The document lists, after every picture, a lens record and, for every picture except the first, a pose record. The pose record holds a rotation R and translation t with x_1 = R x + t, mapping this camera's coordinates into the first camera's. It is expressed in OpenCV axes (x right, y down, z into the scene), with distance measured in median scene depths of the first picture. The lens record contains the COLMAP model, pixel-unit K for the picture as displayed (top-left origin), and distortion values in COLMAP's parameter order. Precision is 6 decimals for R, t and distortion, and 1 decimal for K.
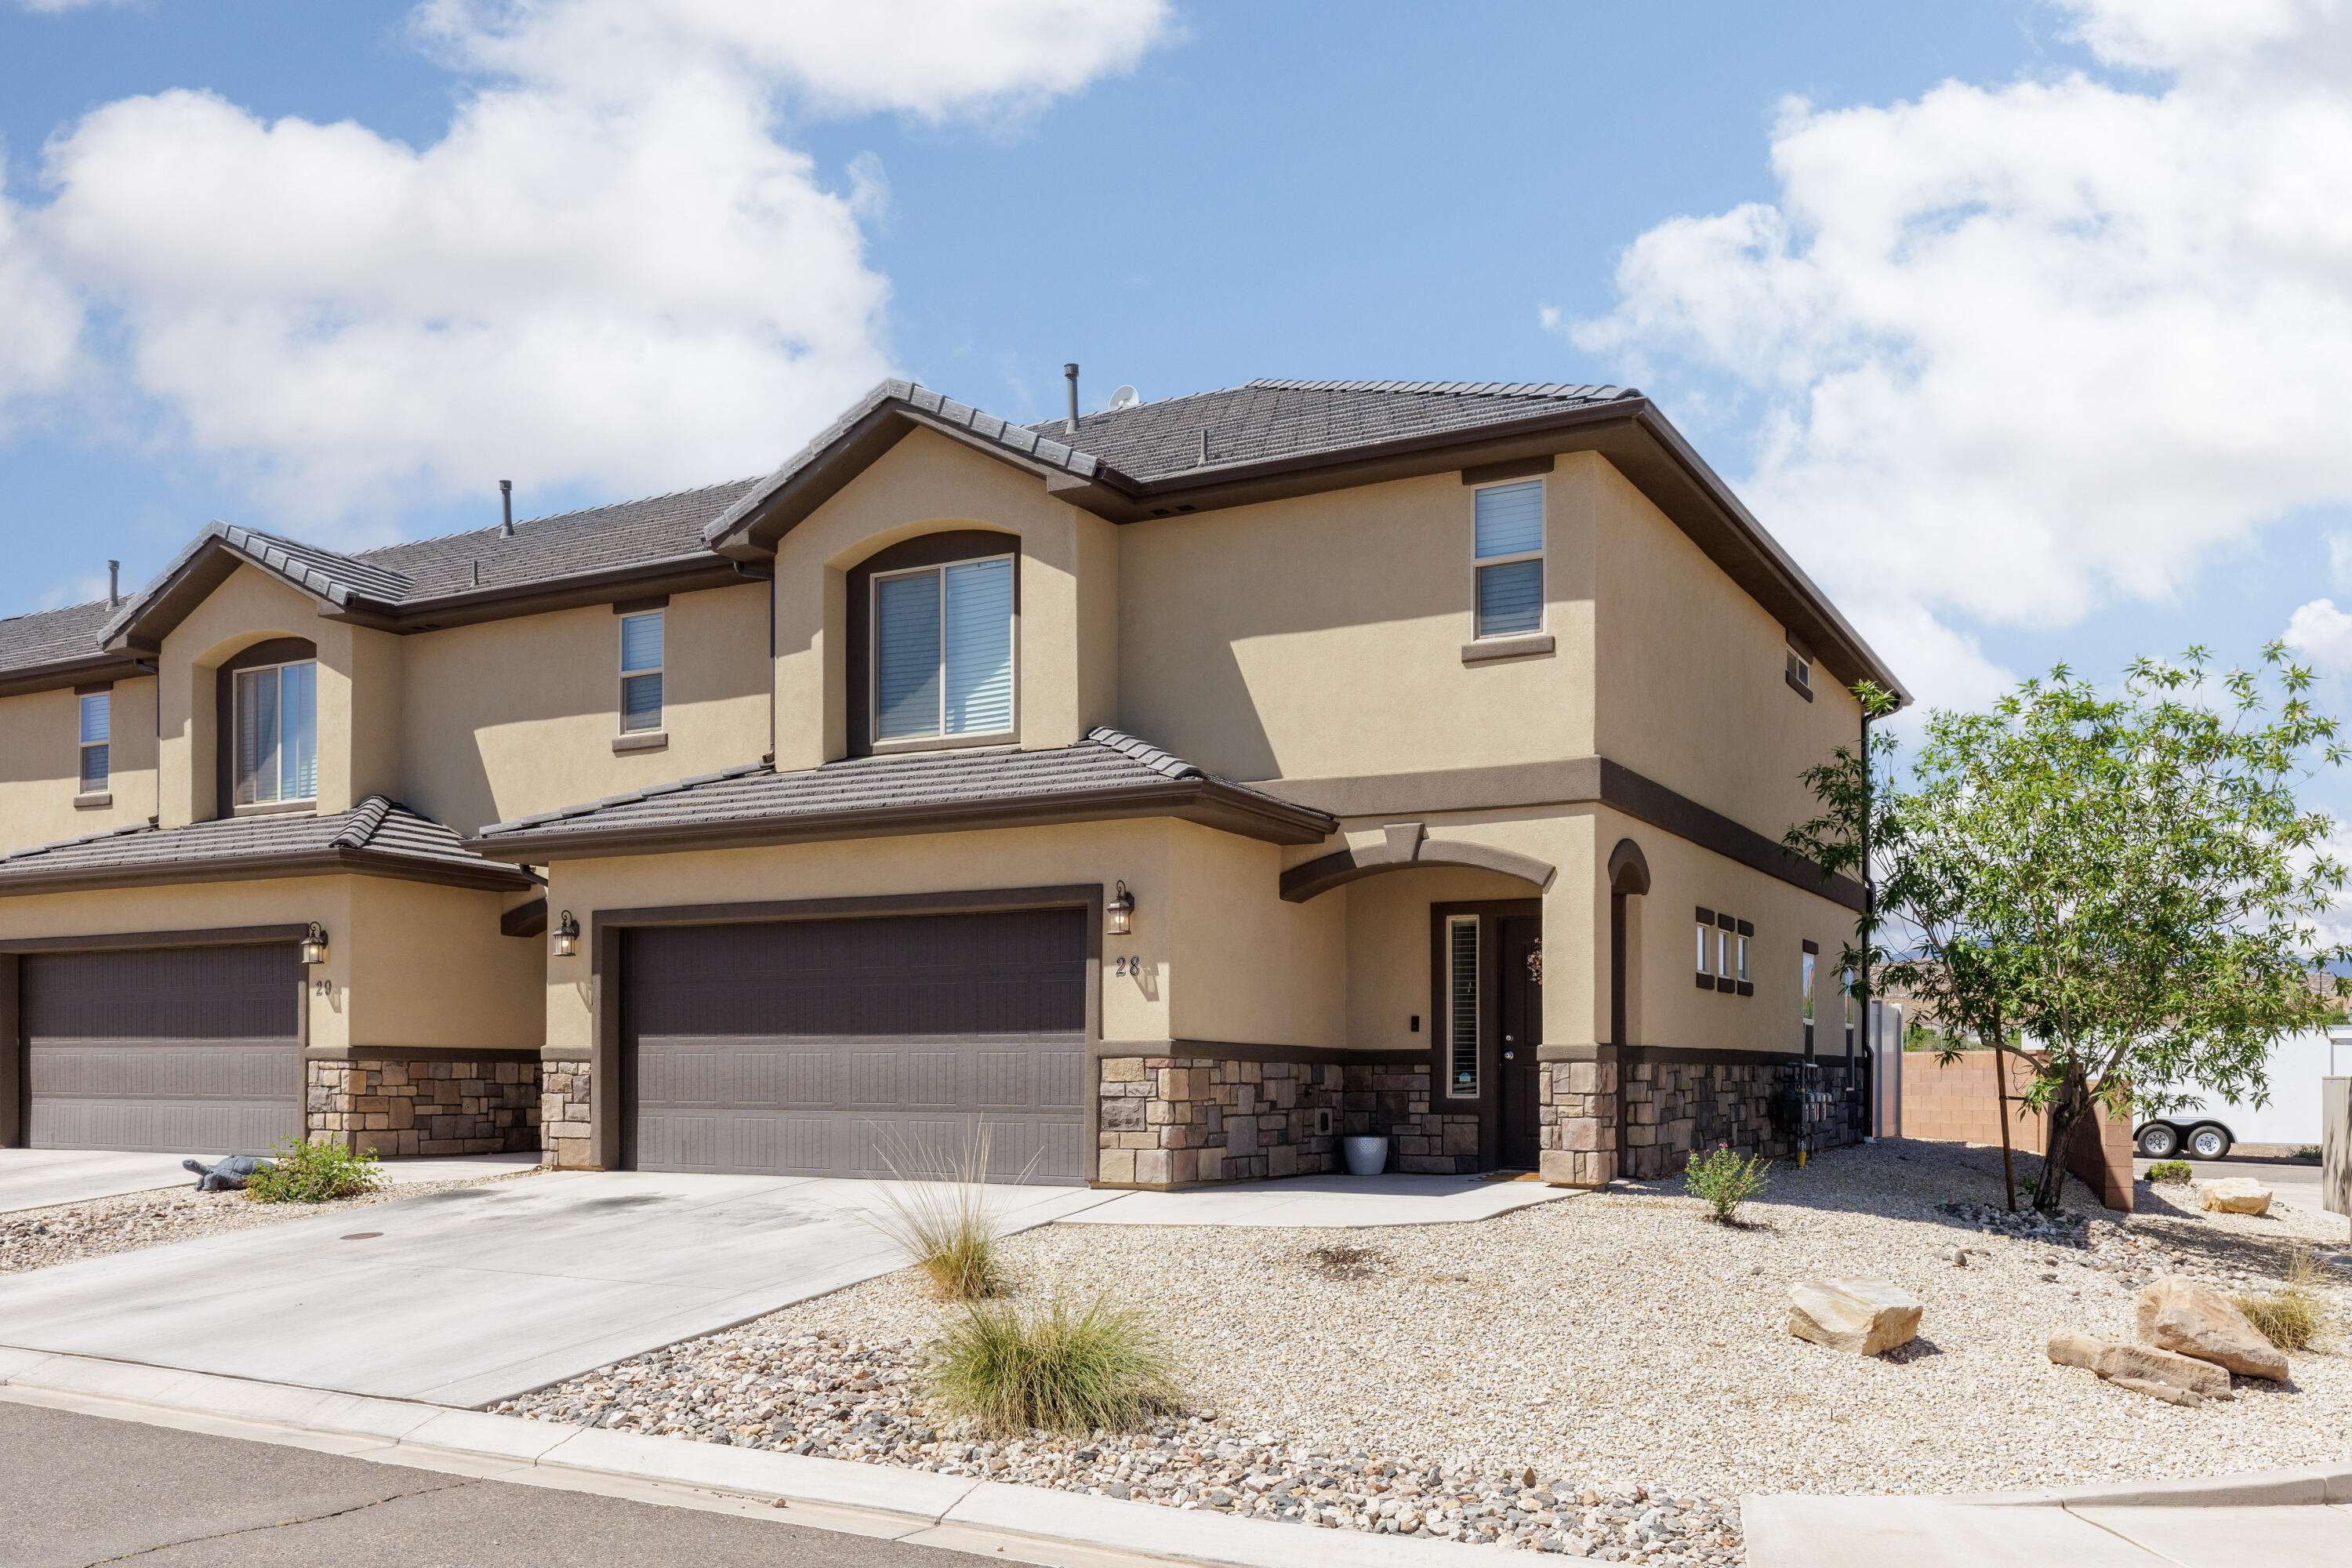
lens RADIAL K [[1912.0, 0, 1174.8], [0, 1912.0, 815.7], [0, 0, 1]] dist [0.000465, -0.008940]
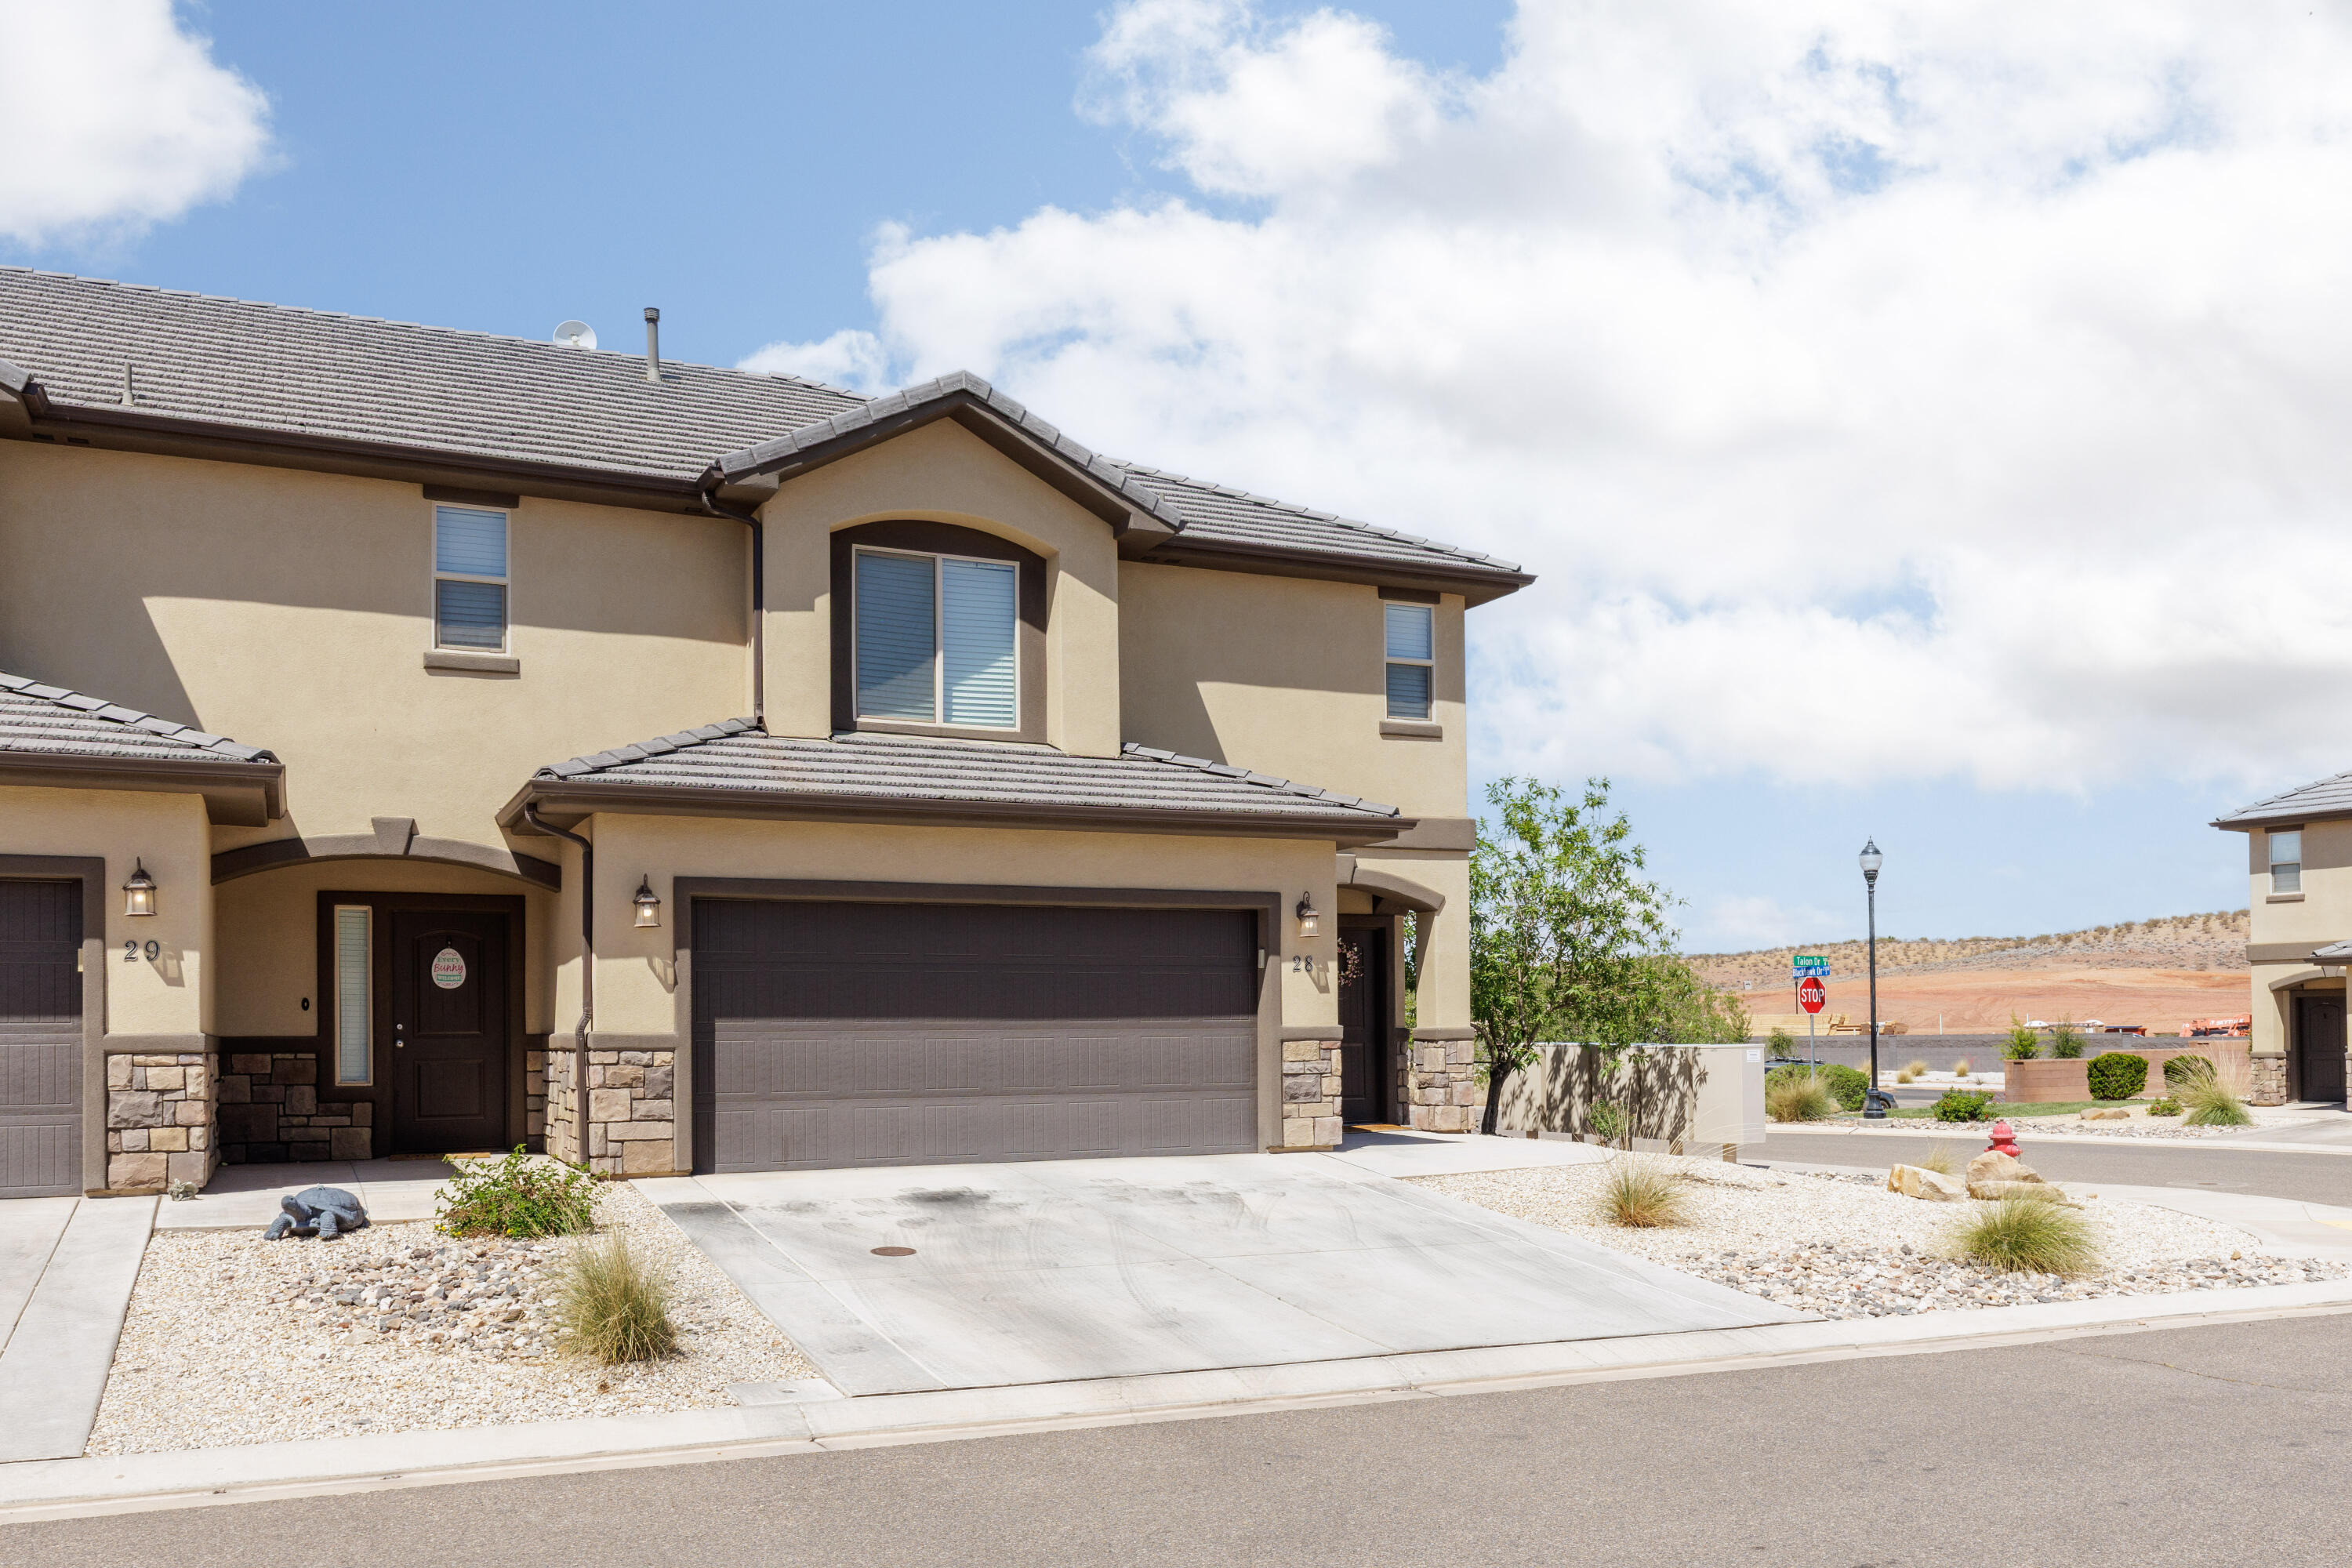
lens RADIAL K [[1912.0, 0, 1169.6], [0, 1912.0, 703.6], [0, 0, 1]] dist [0.000465, -0.008940]
pose [[0.589021, 0.130789, 0.797464, -0.917614], [-0.098469, 0.991079, -0.089812, 0.029001], [-0.802096, -0.025624, 0.596645, 0.313247]]
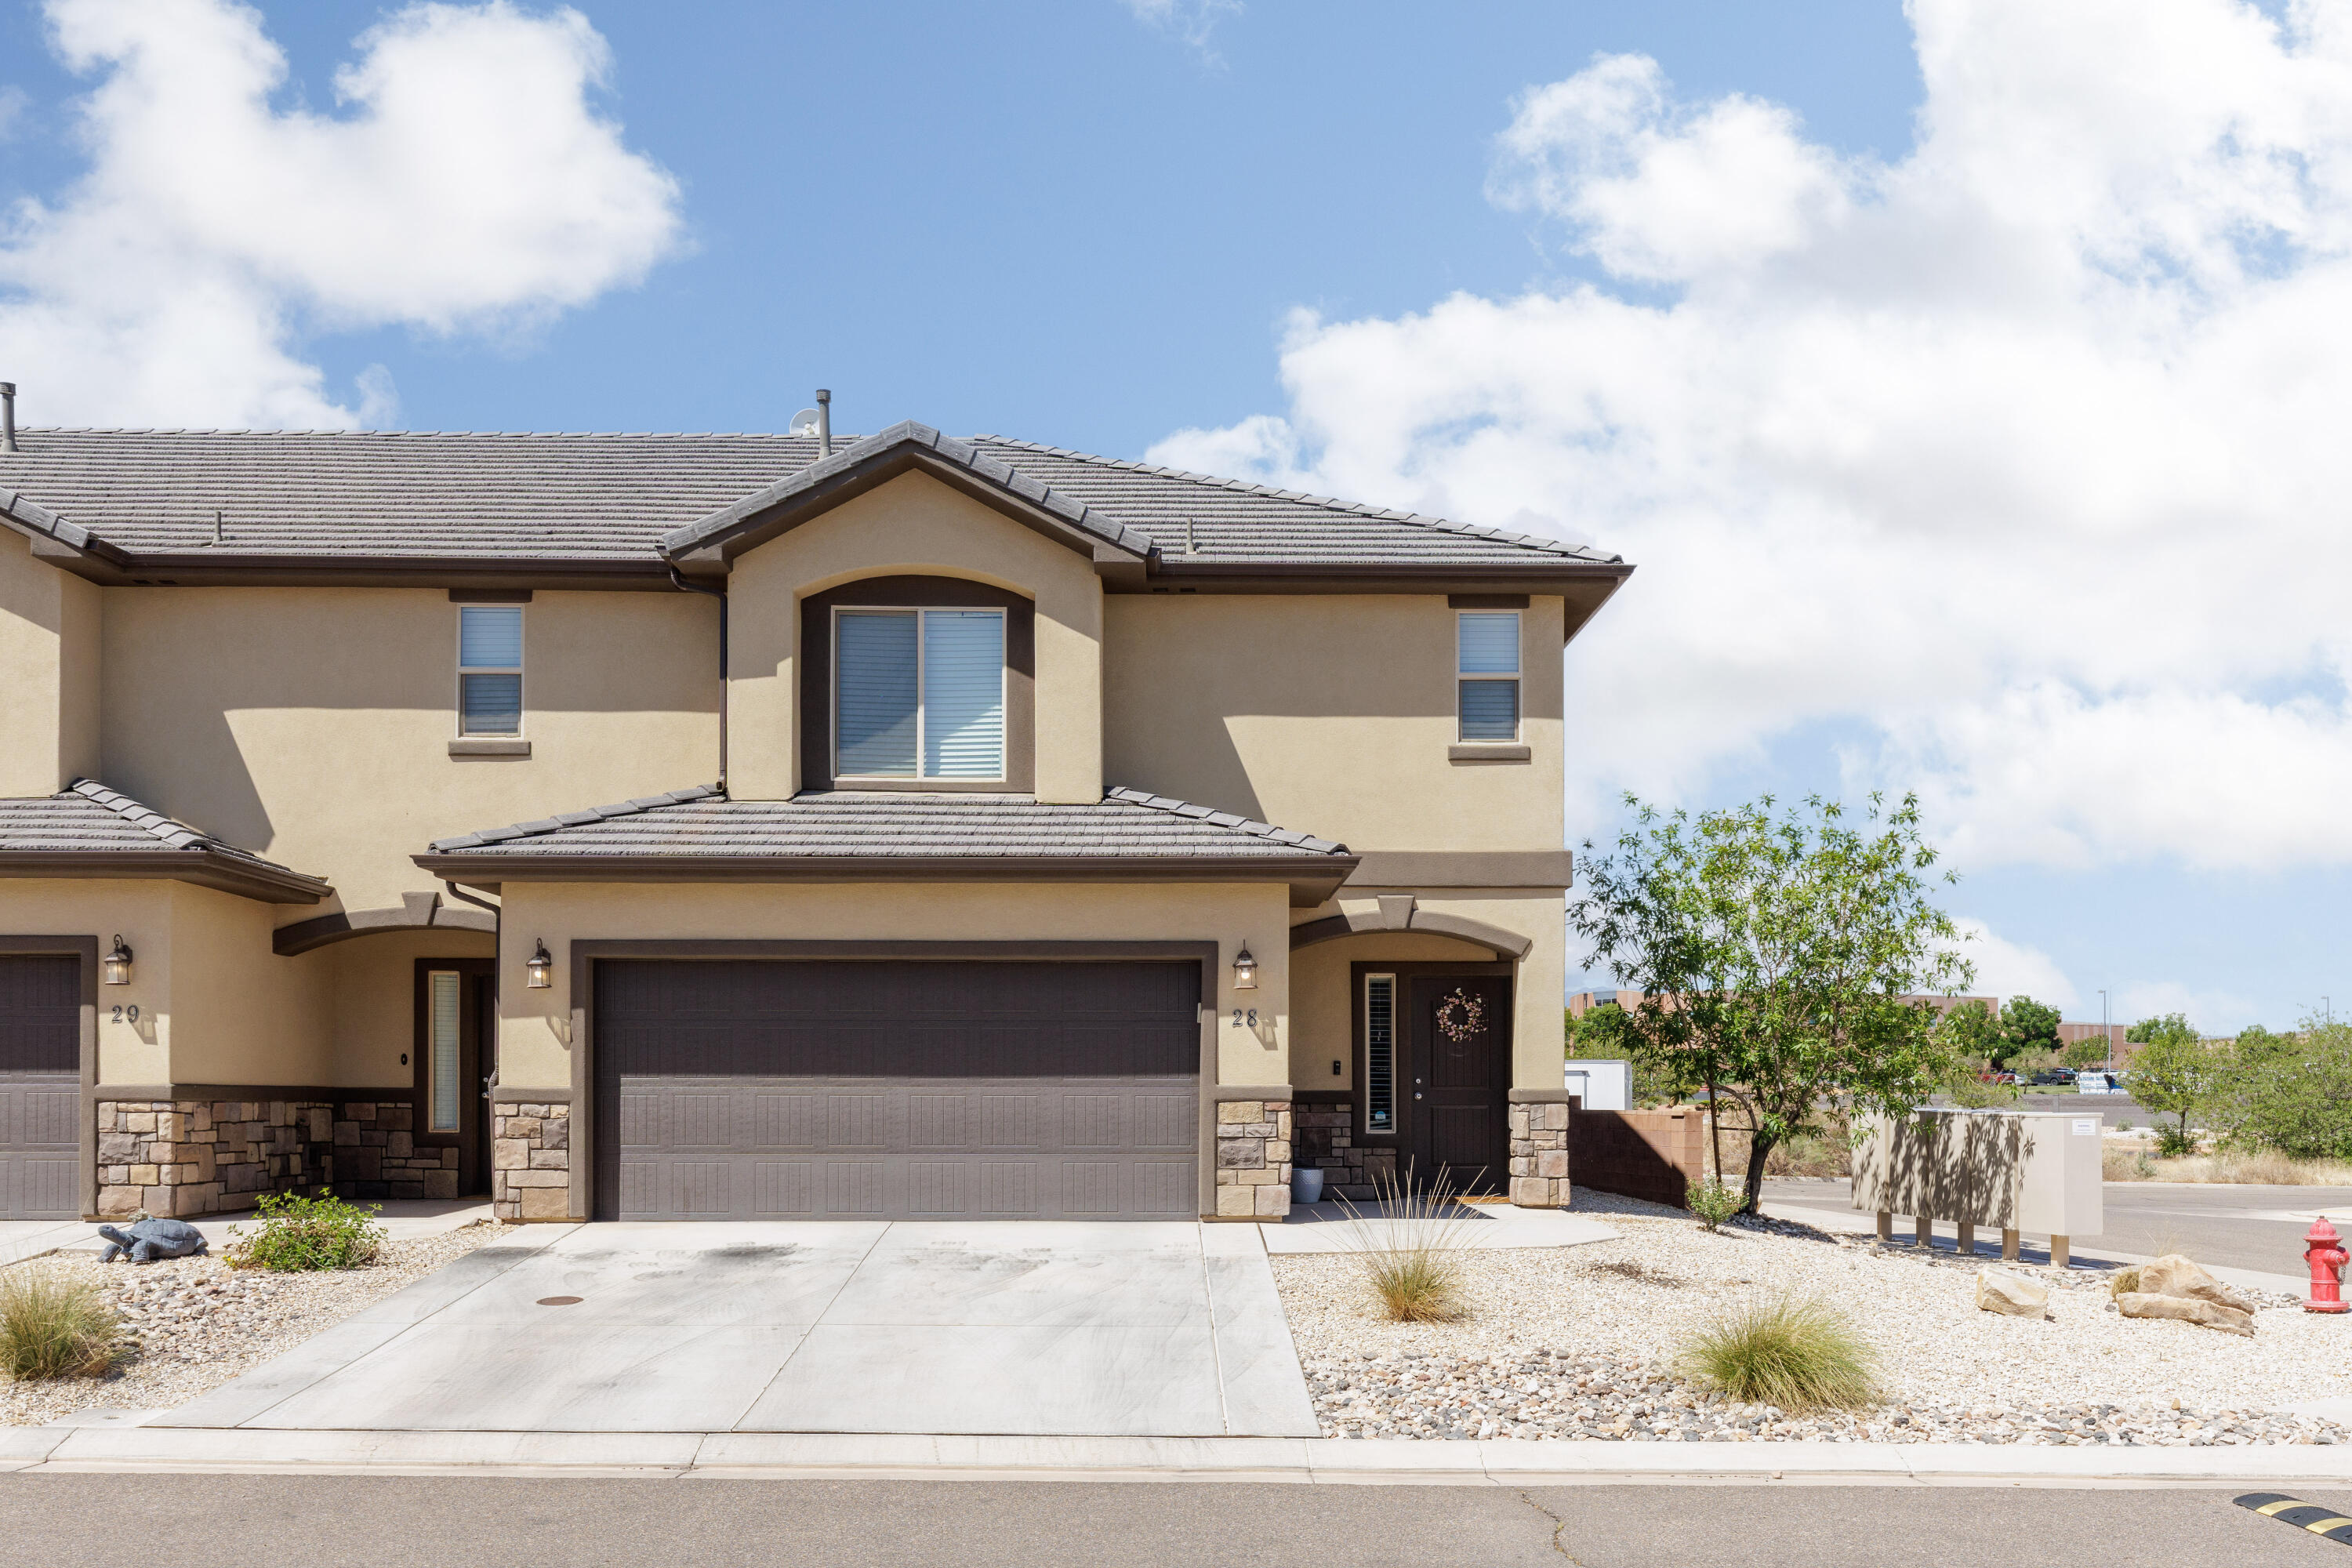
lens RADIAL K [[1978.2, 0, 1180.6], [0, 1978.2, 784.4], [0, 0, 1]] dist [0.003804, -0.012206]
pose [[0.869510, 0.074848, 0.488211, -0.544380], [-0.065217, 0.997195, -0.036727, -0.009580], [-0.489590, 0.000094, 0.871953, 0.023347]]
